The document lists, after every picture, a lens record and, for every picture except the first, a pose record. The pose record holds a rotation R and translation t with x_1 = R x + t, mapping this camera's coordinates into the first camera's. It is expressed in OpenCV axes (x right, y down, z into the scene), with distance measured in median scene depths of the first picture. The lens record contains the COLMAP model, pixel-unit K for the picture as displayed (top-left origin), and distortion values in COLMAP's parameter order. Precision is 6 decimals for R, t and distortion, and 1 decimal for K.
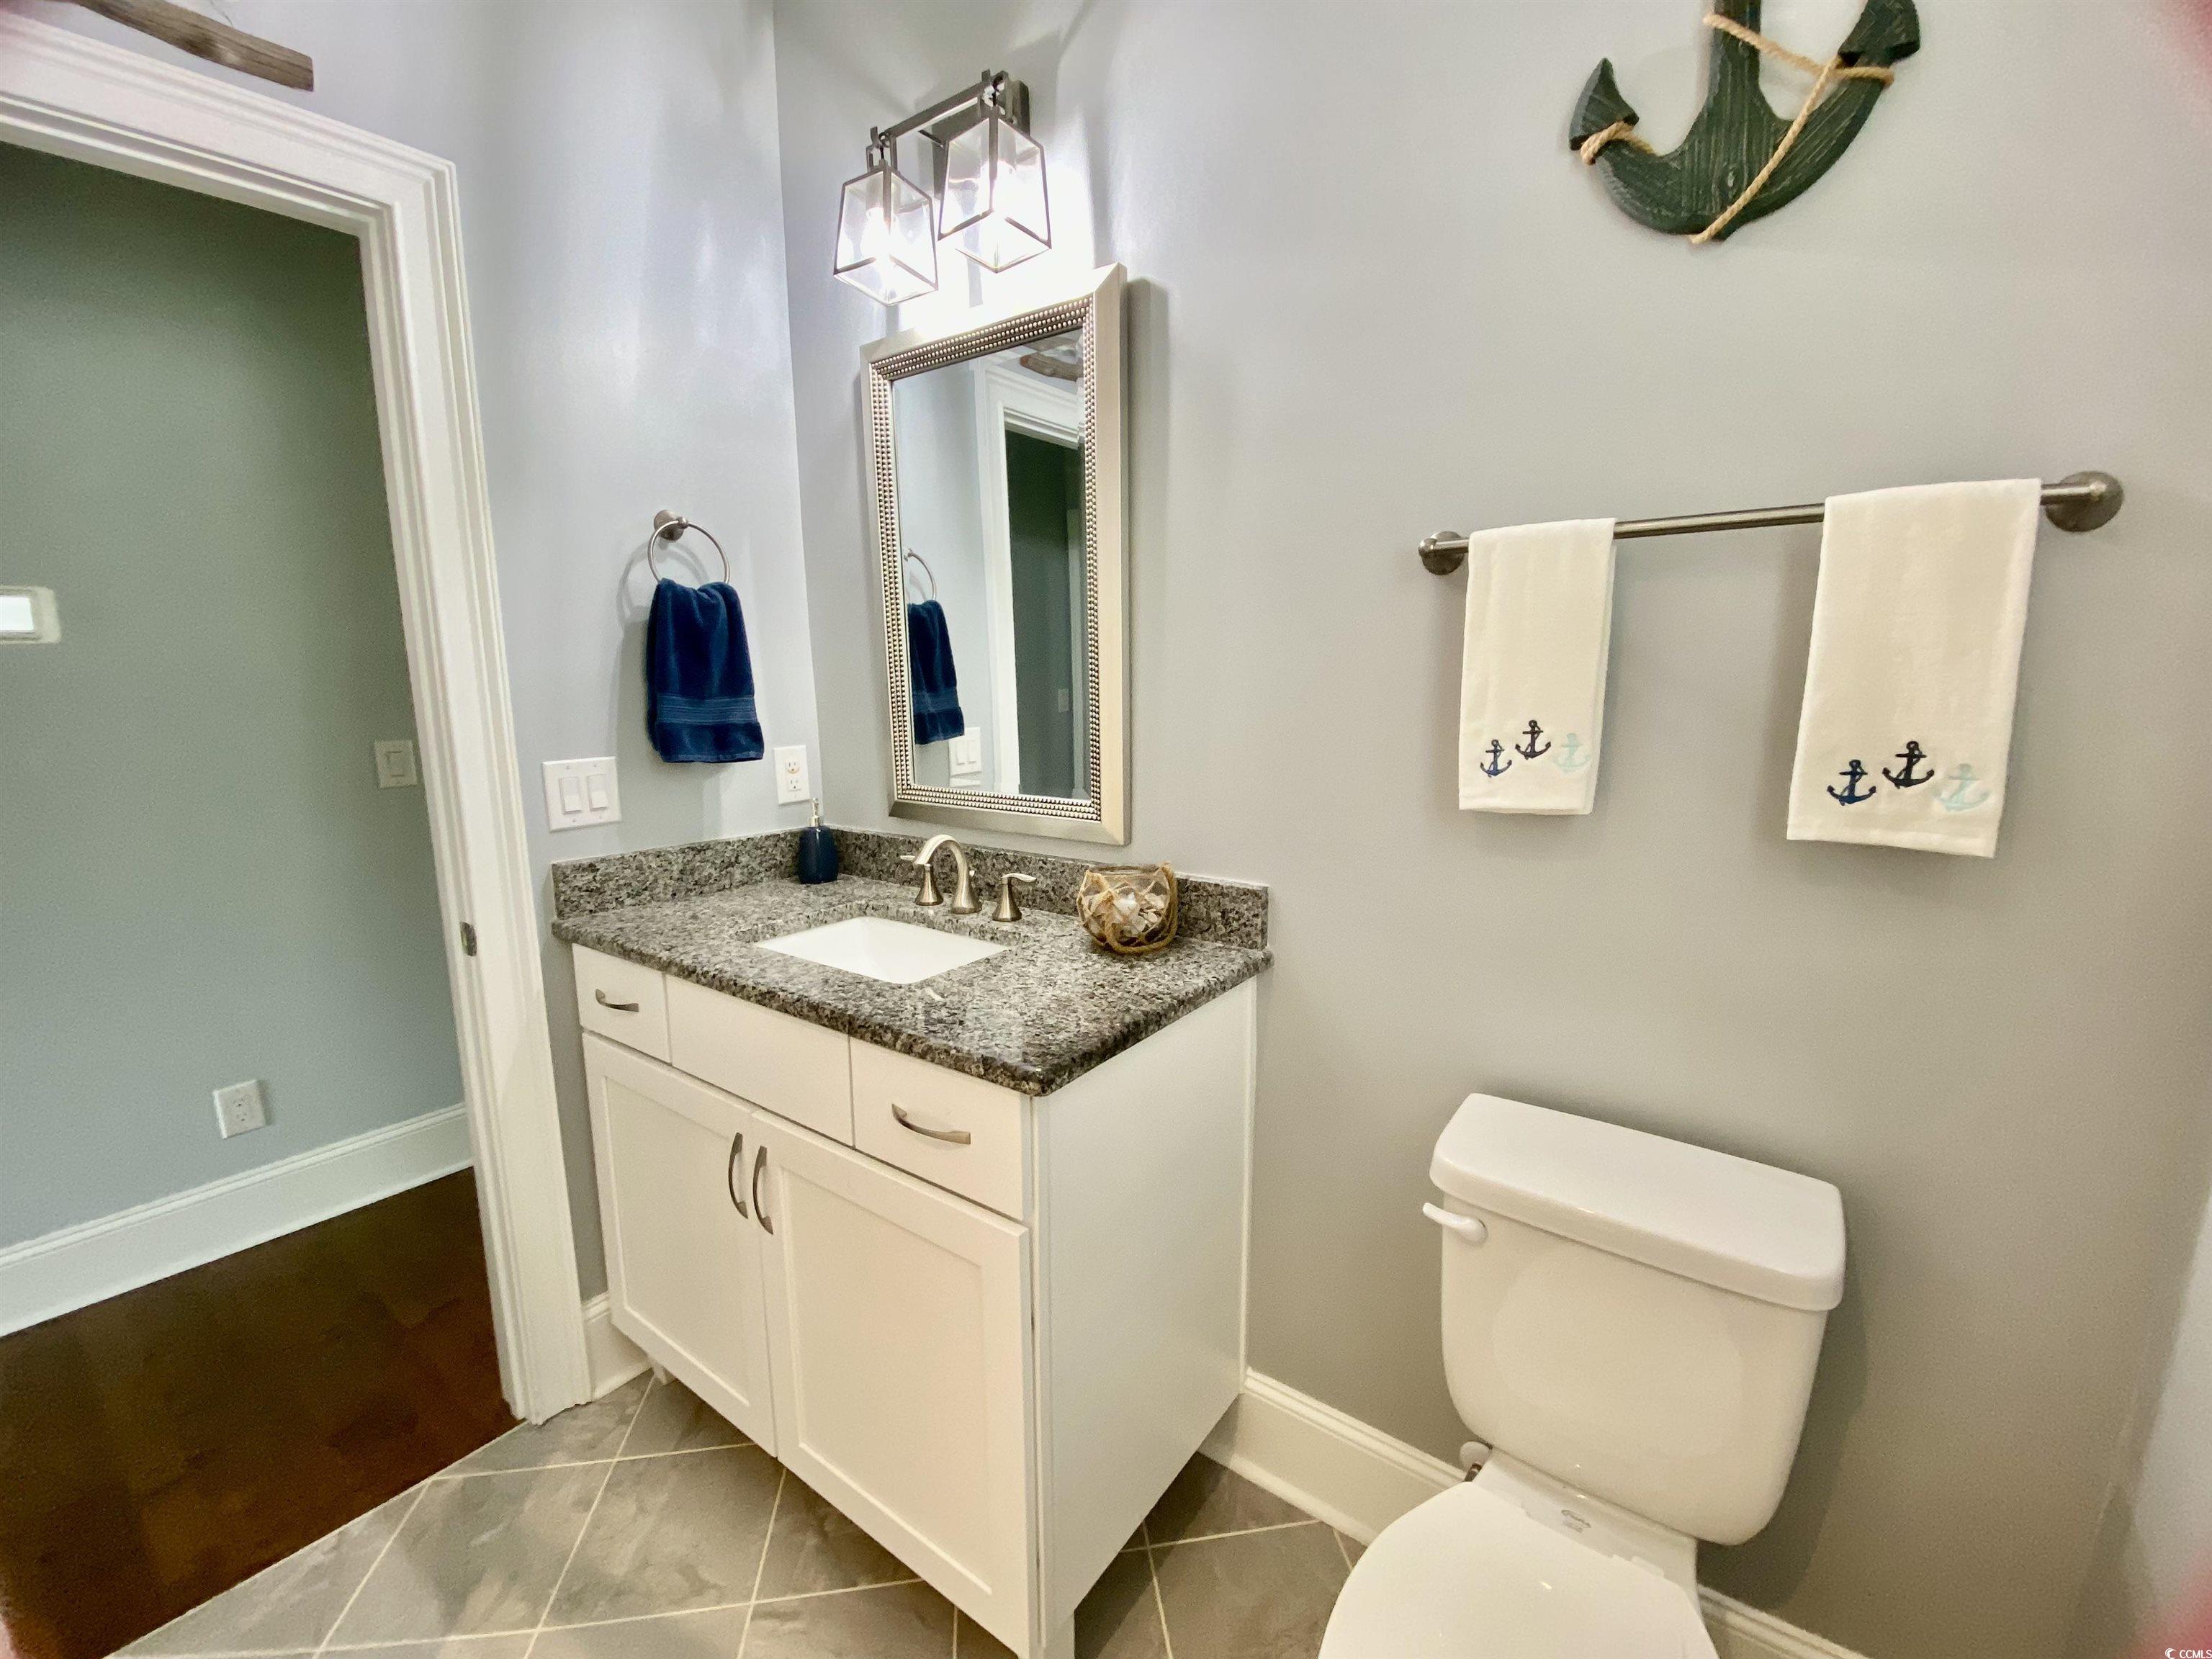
lens RADIAL K [[911.4, 0, 1118.9], [0, 911.4, 831.1], [0, 0, 1]] dist [-0.009695, -0.000841]
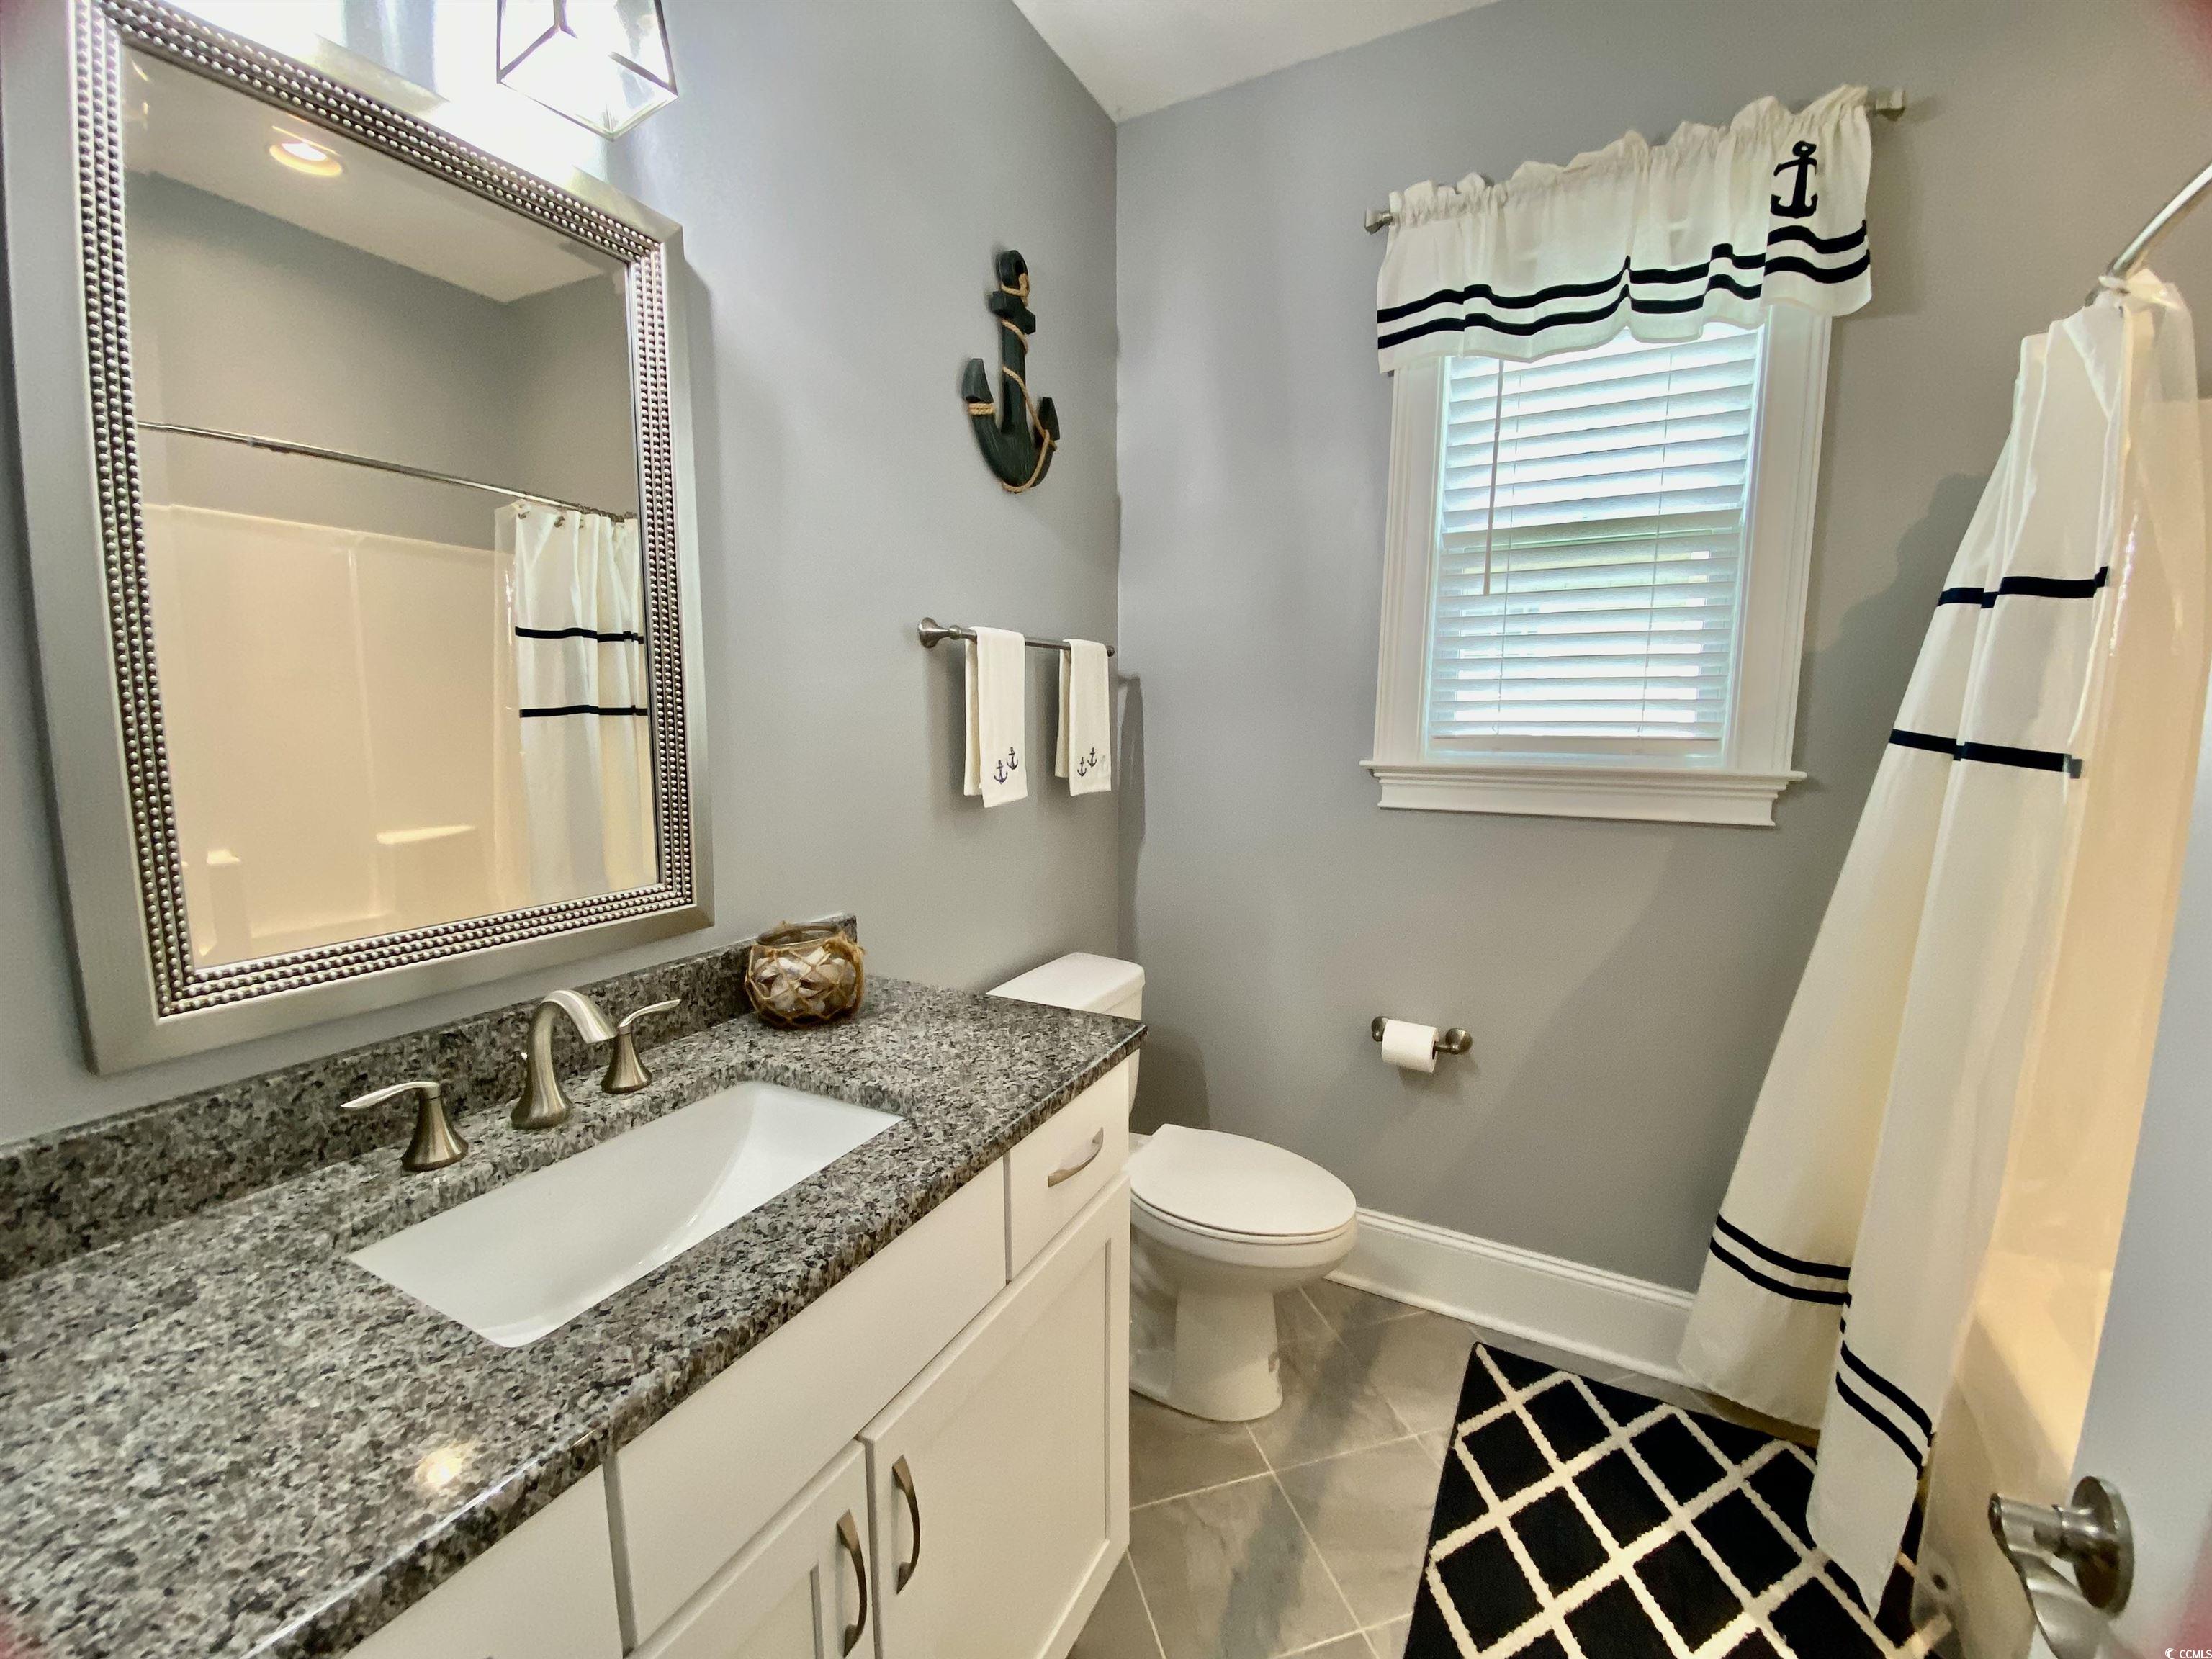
lens RADIAL K [[911.4, 0, 1120.8], [0, 911.4, 835.7], [0, 0, 1]] dist [-0.009695, -0.000841]
pose [[-0.159375, -0.131966, 0.978358, -1.063001], [0.159195, 0.974620, 0.157395, -0.169871], [-0.974298, 0.180834, -0.134322, 0.920781]]
